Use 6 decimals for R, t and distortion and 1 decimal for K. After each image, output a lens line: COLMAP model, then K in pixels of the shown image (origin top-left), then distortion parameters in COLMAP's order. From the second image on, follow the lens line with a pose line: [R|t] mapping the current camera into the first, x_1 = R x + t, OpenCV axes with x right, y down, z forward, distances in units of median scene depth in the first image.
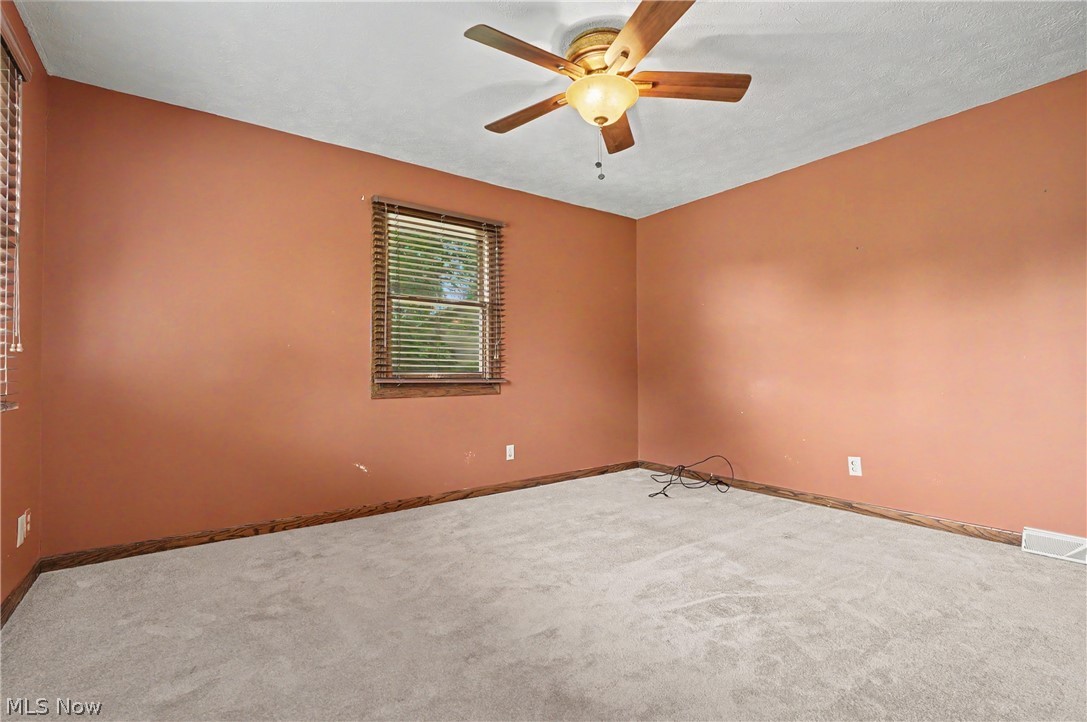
lens RADIAL K [[496.3, 0, 544.6], [0, 496.3, 362.3], [0, 0, 1]] dist [-0.010681, 0.001435]
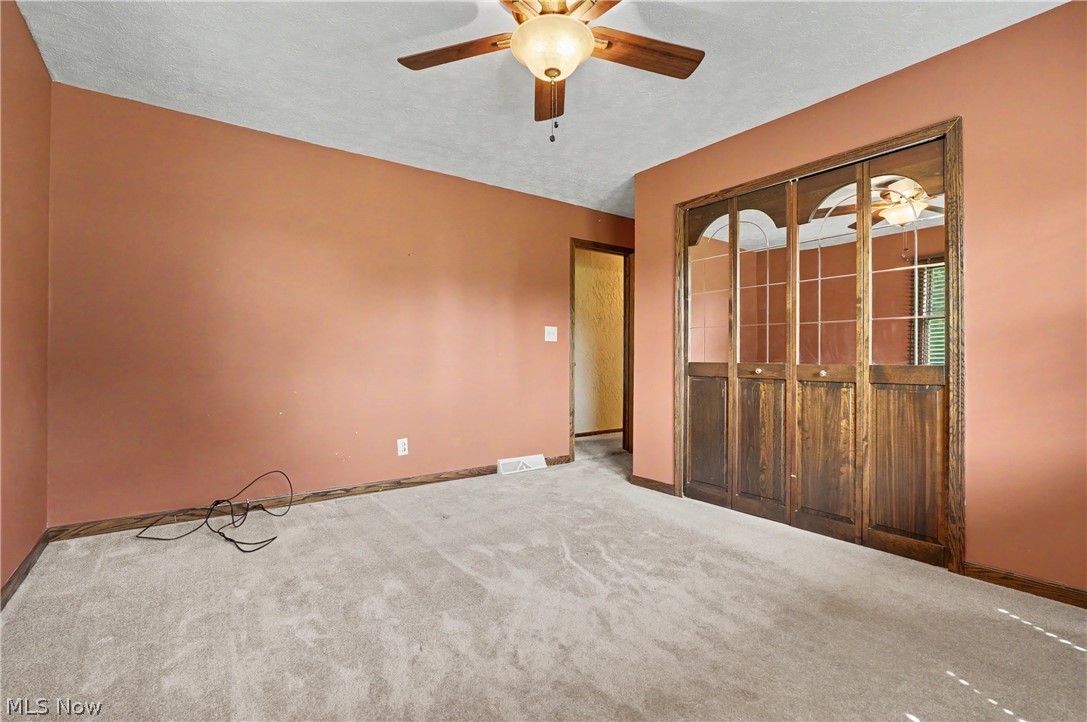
lens RADIAL K [[496.3, 0, 542.3], [0, 496.3, 359.8], [0, 0, 1]] dist [-0.010681, 0.001435]
pose [[0.015142, 0.001378, 0.999884, -0.586586], [-0.011600, 0.999932, -0.001202, 0.011517], [-0.999818, -0.011581, 0.015157, 0.786646]]
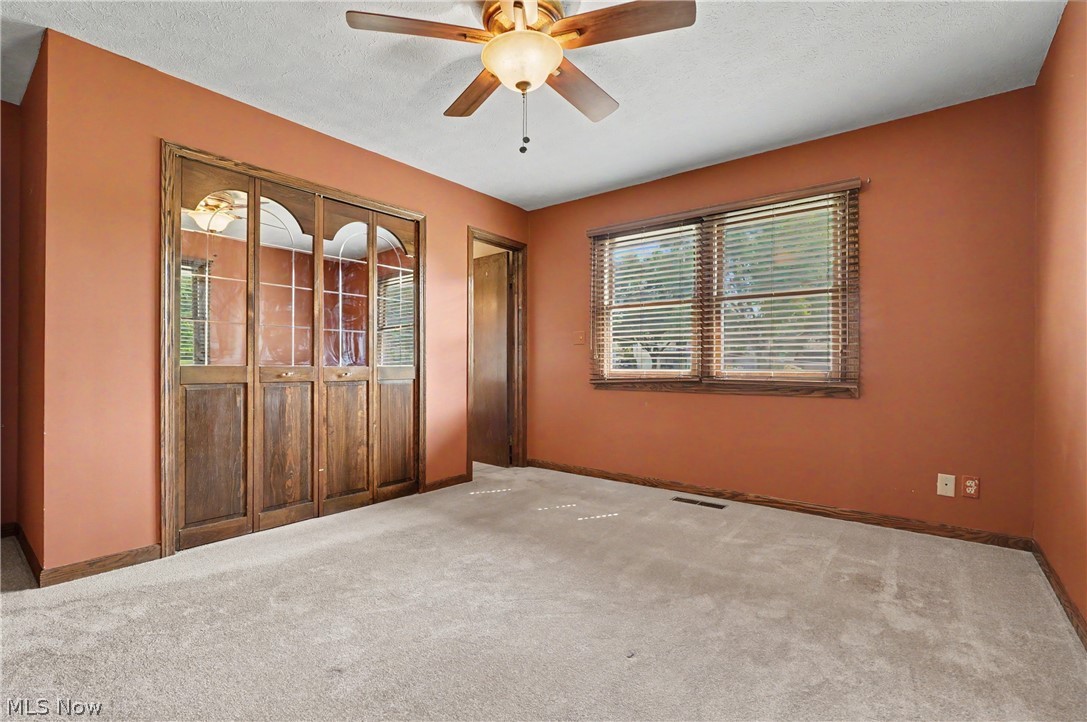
lens RADIAL K [[496.3, 0, 540.6], [0, 496.3, 363.8], [0, 0, 1]] dist [-0.010681, 0.001435]
pose [[-0.965829, -0.005232, -0.259127, 0.262975], [-0.003317, 0.999964, -0.007828, 0.013806], [0.259159, -0.006701, -0.965812, 1.482917]]
